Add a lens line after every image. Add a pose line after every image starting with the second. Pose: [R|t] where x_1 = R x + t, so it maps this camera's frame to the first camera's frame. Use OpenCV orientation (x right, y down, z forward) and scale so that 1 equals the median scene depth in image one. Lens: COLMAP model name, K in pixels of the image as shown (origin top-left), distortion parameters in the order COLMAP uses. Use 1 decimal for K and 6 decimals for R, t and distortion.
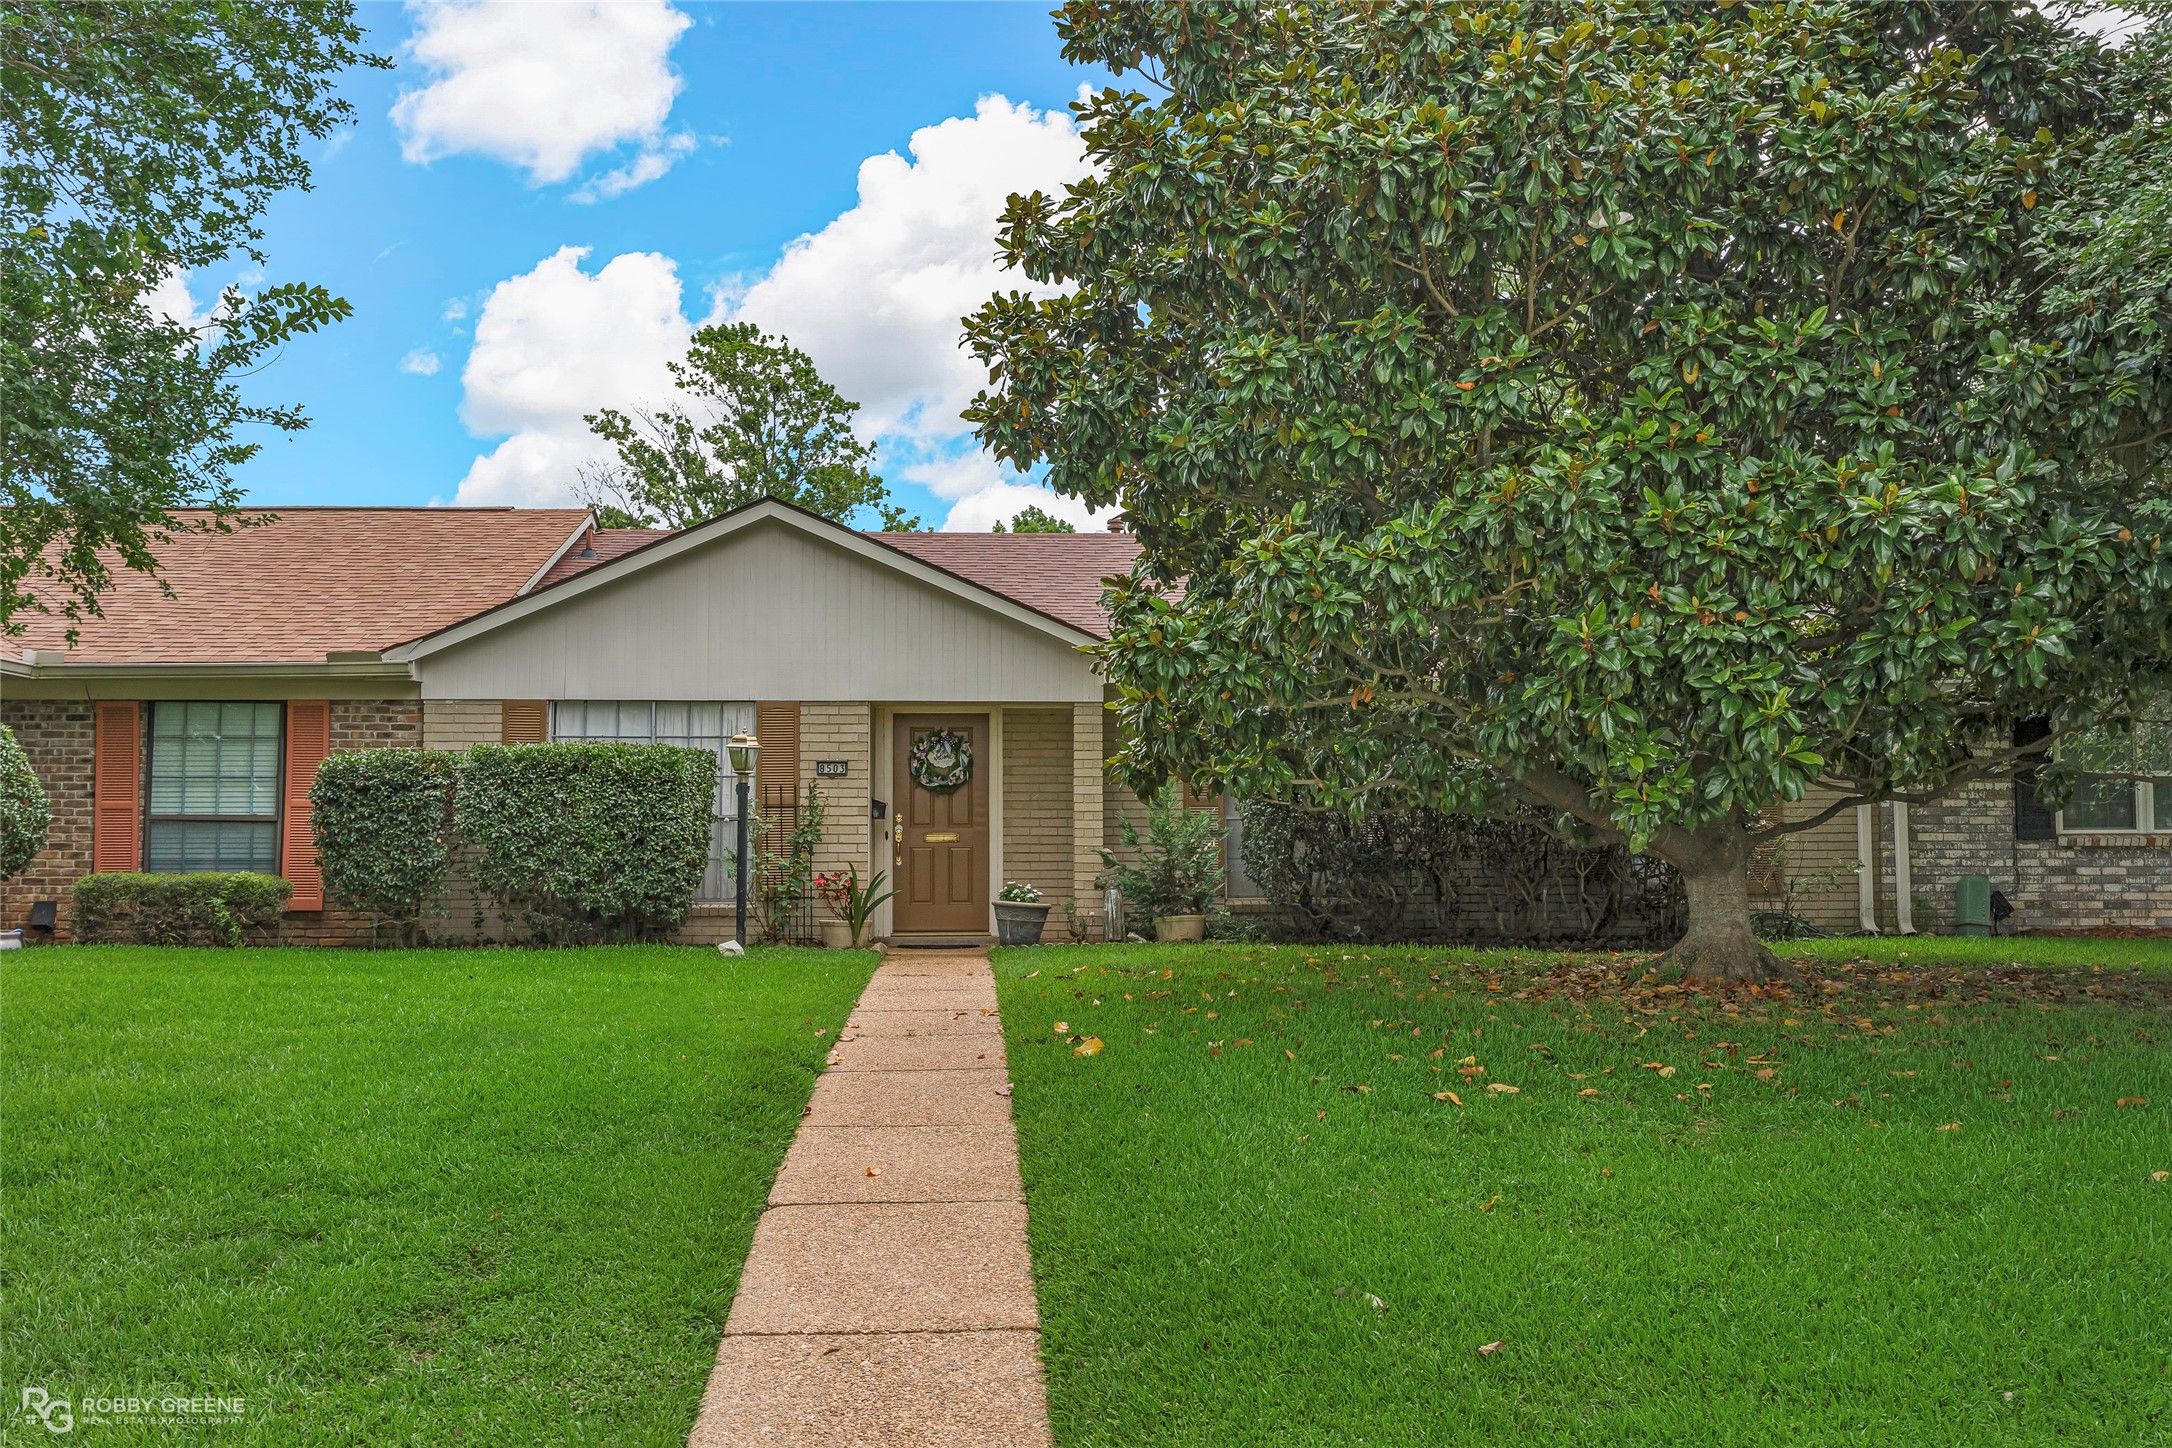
lens RADIAL K [[1821.6, 0, 1083.1], [0, 1821.6, 729.0], [0, 0, 1]] dist [-0.005720, -0.000759]
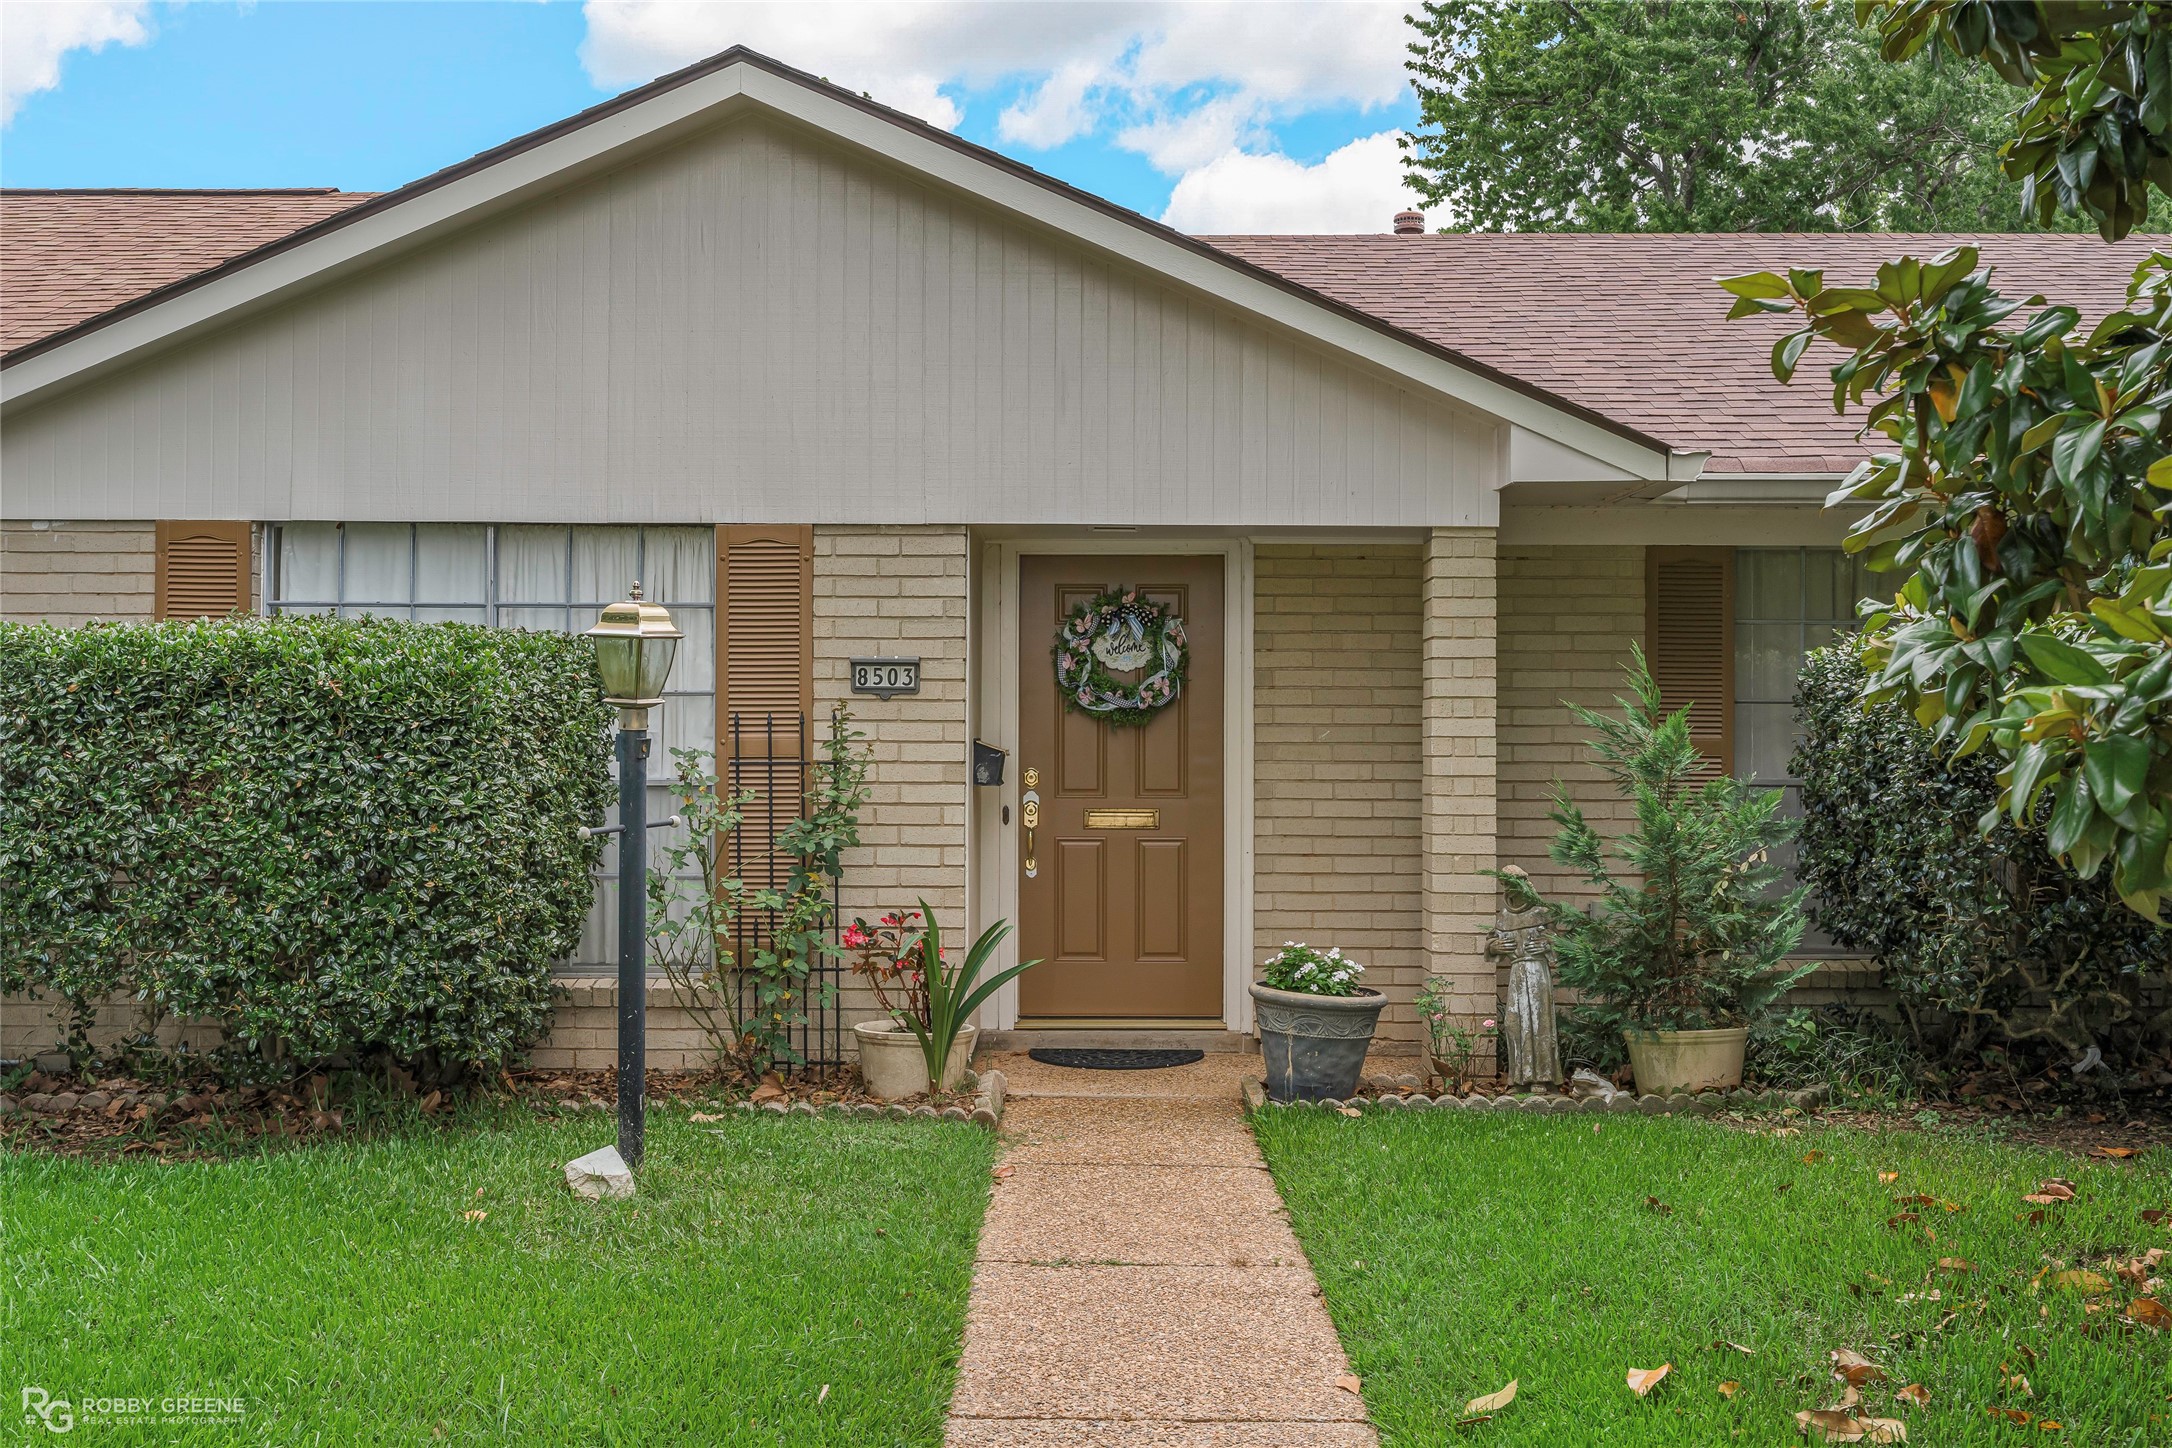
lens RADIAL K [[2202.4, 0, 1085.3], [0, 2202.4, 718.8], [0, 0, 1]] dist [-0.000350, 0.000000]
pose [[0.997826, 0.006246, -0.065610, -0.053828], [-0.002329, 0.998220, 0.059598, -0.000214], [0.065866, -0.059316, 0.996064, 0.468679]]
